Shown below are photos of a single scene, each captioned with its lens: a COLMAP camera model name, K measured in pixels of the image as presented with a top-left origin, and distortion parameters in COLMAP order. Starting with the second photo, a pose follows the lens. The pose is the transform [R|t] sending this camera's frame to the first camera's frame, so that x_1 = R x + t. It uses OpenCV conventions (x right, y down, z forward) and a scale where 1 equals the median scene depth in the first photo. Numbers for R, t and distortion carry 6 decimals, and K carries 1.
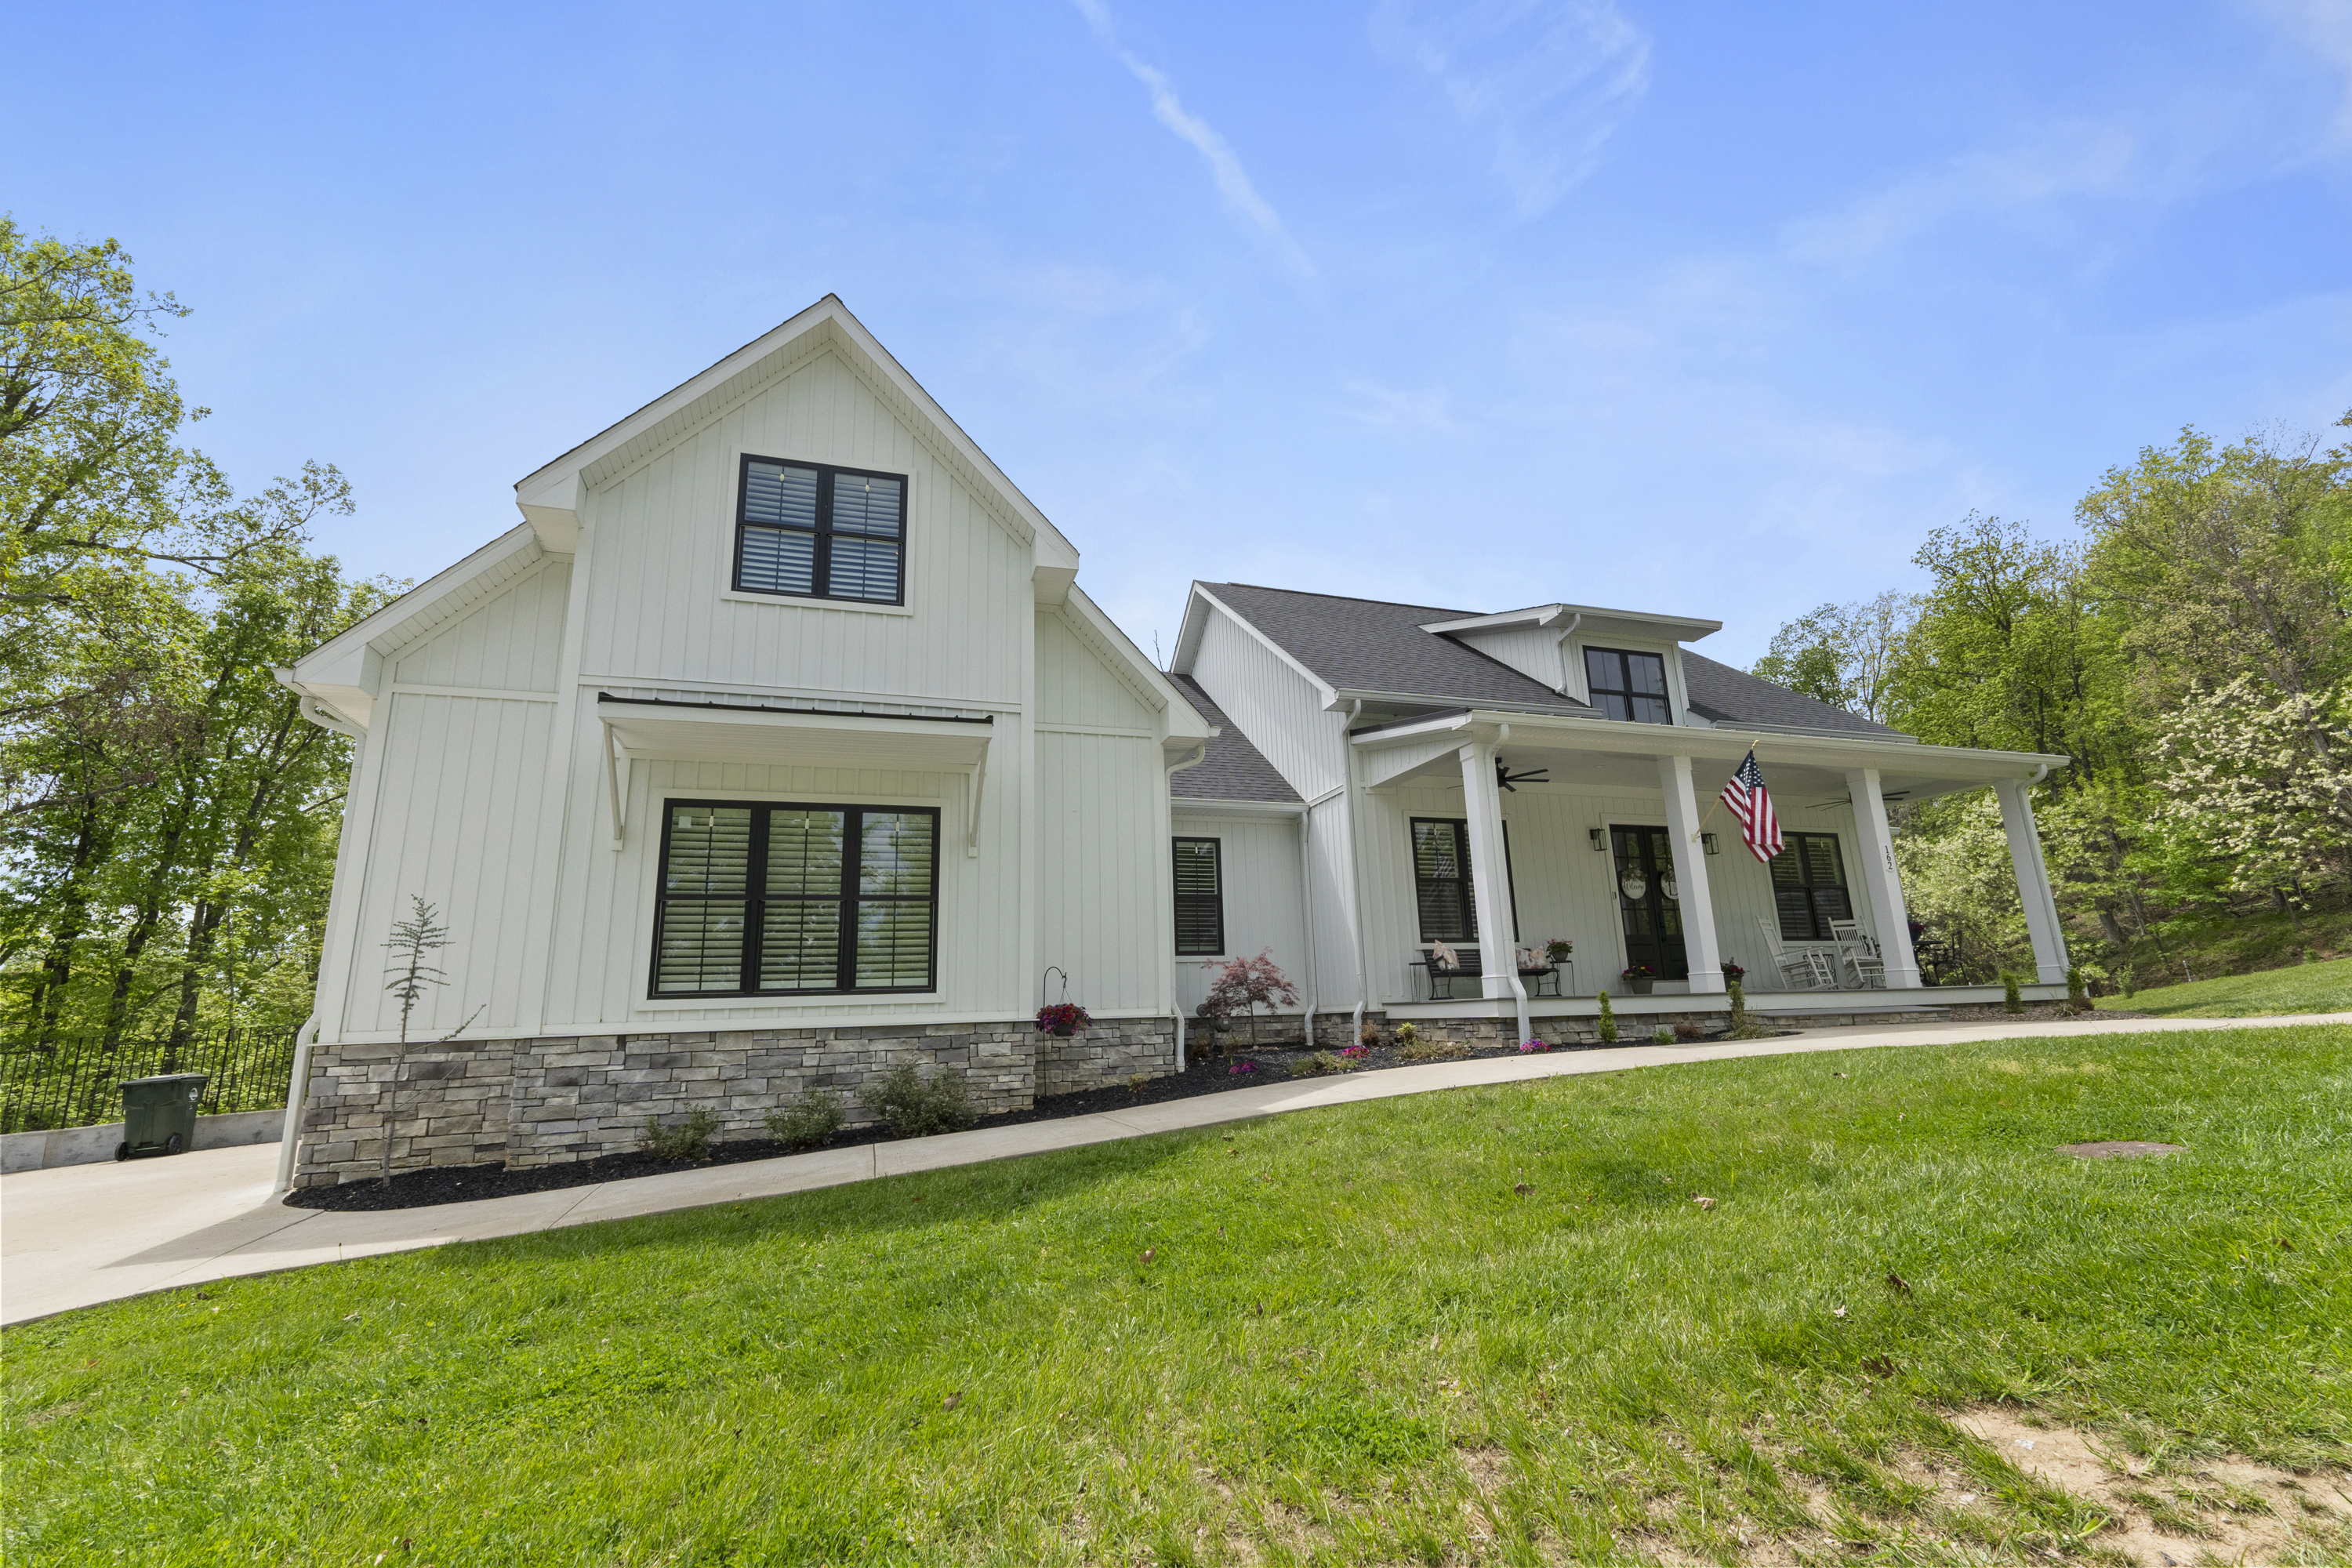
lens RADIAL K [[990.3, 0, 1176.0], [0, 990.3, 784.0], [0, 0, 1]] dist [0.004977, -0.000376]
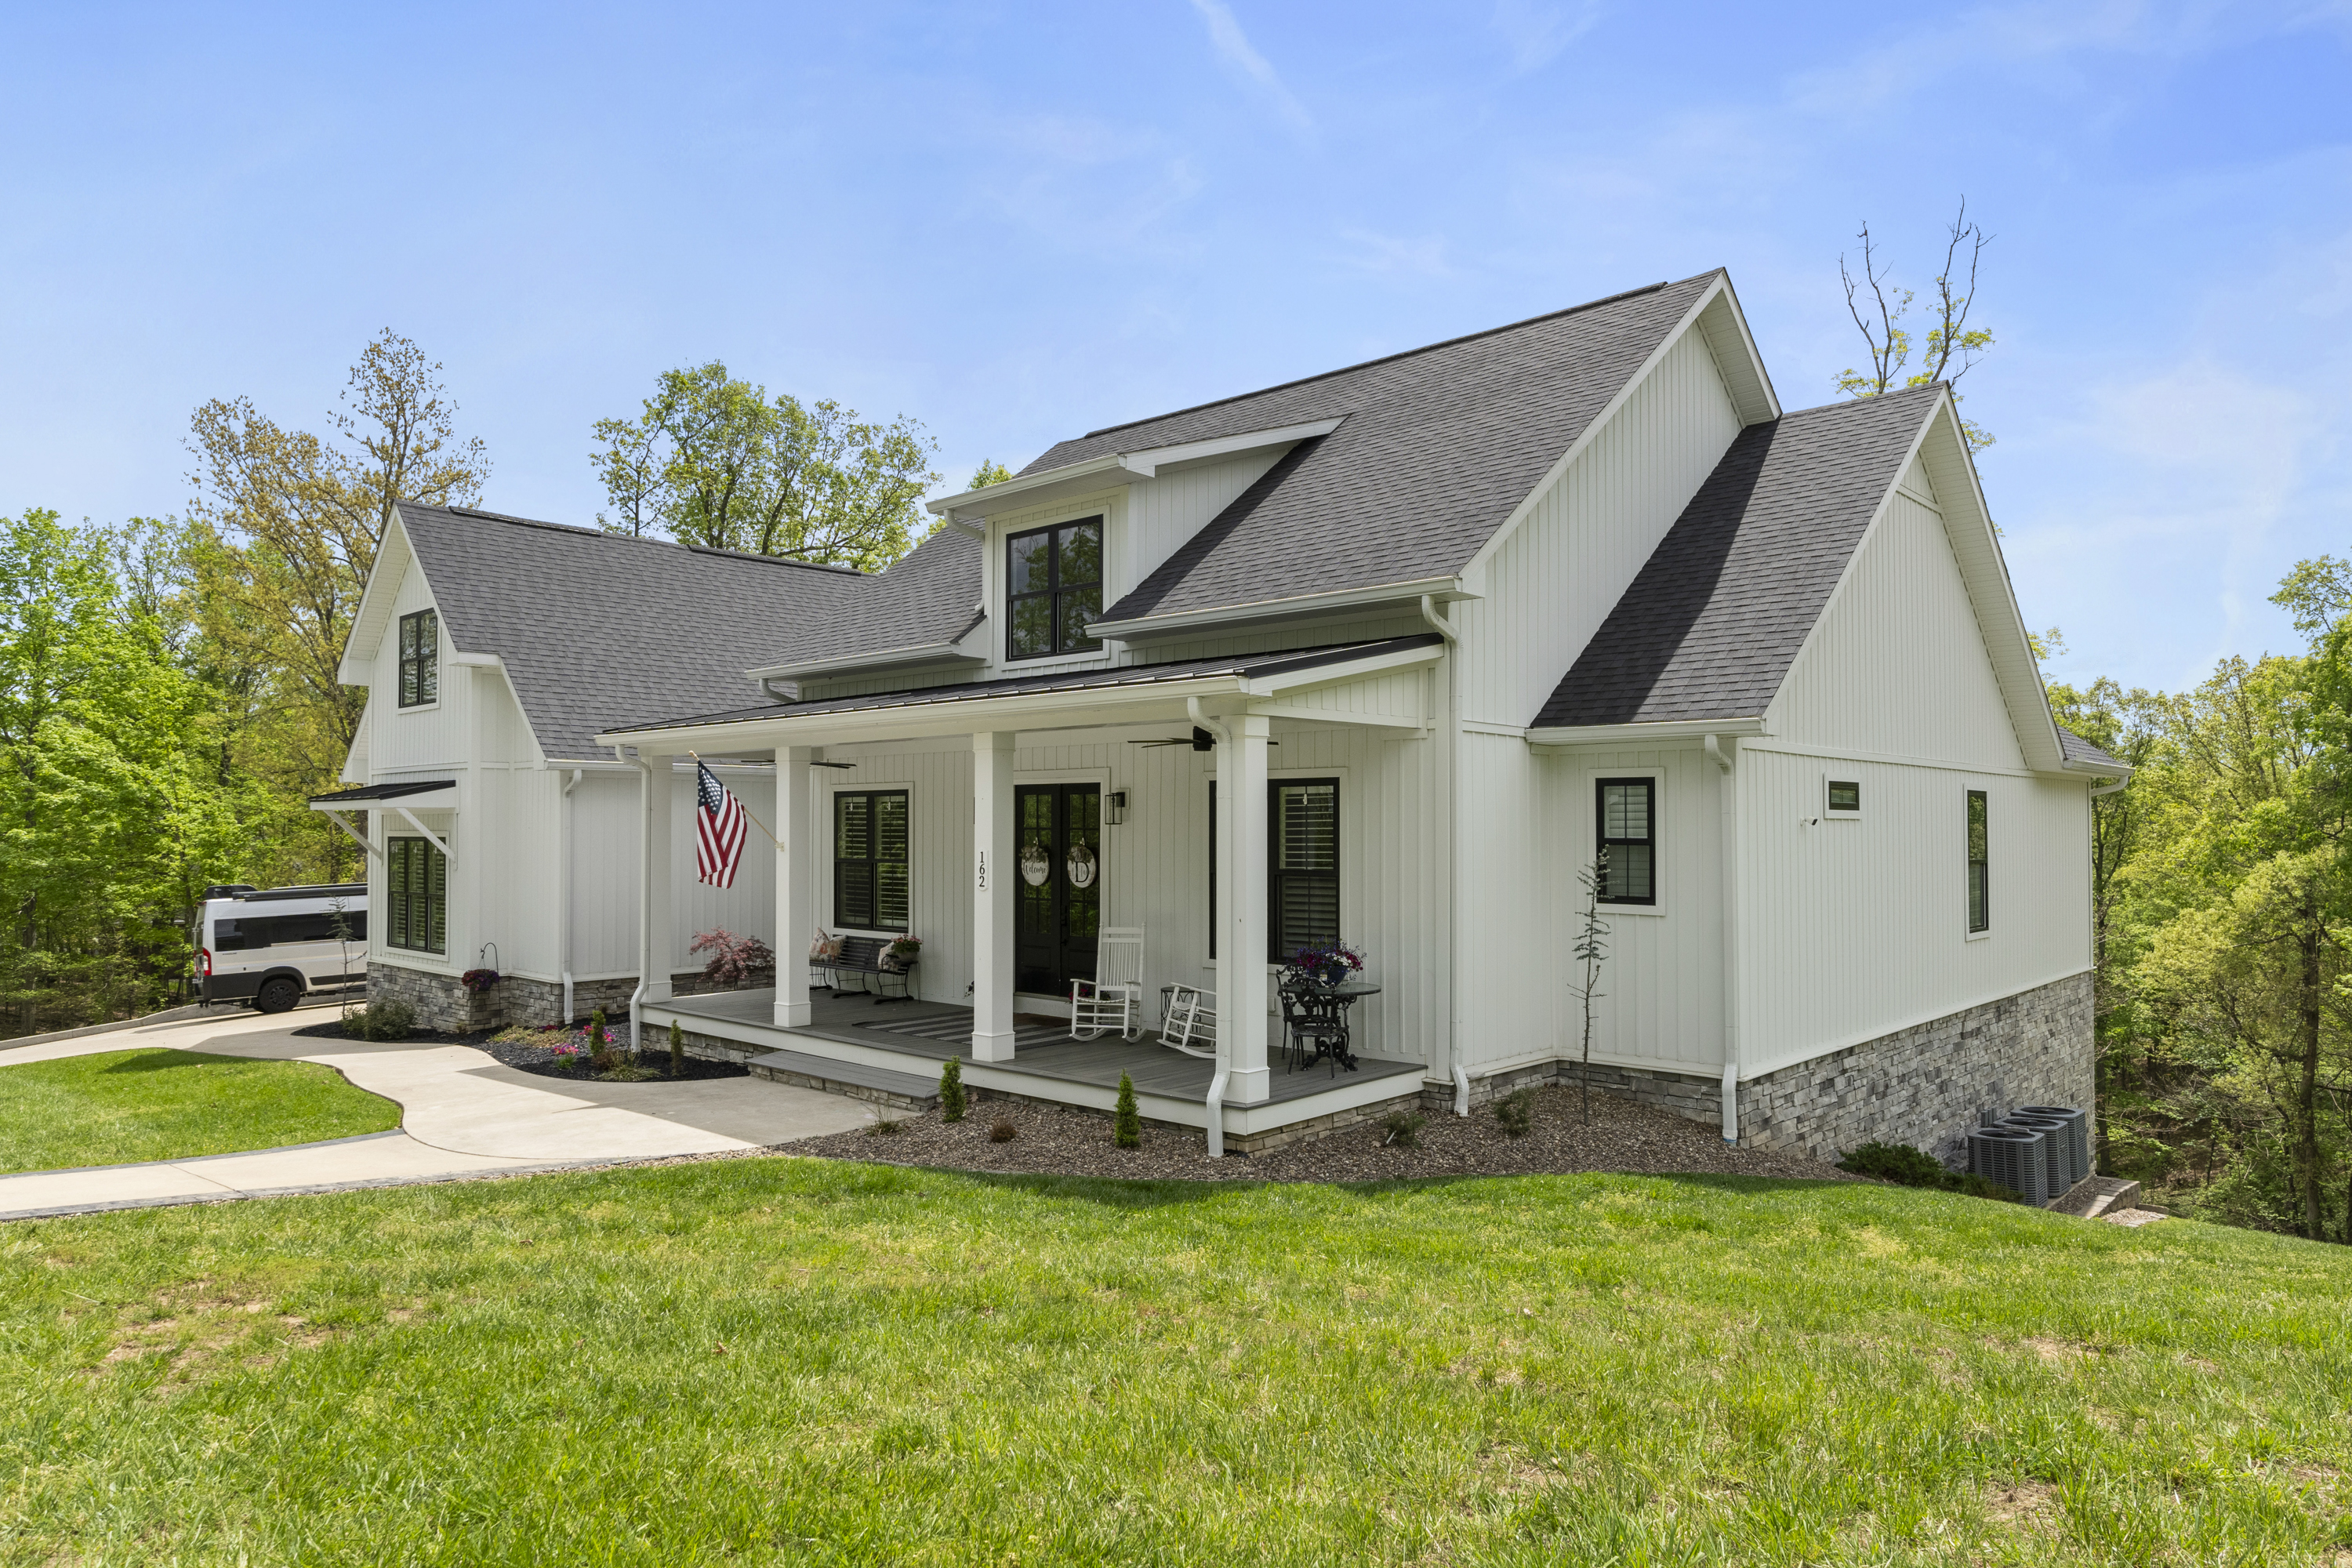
lens RADIAL K [[1456.6, 0, 1176.0], [0, 1456.6, 784.0], [0, 0, 1]] dist [0.003872, -0.001072]
pose [[0.480185, 0.007592, -0.877134, 2.329958], [0.191226, 0.975005, 0.113125, -0.097937], [0.856069, -0.222052, 0.466732, 0.944960]]
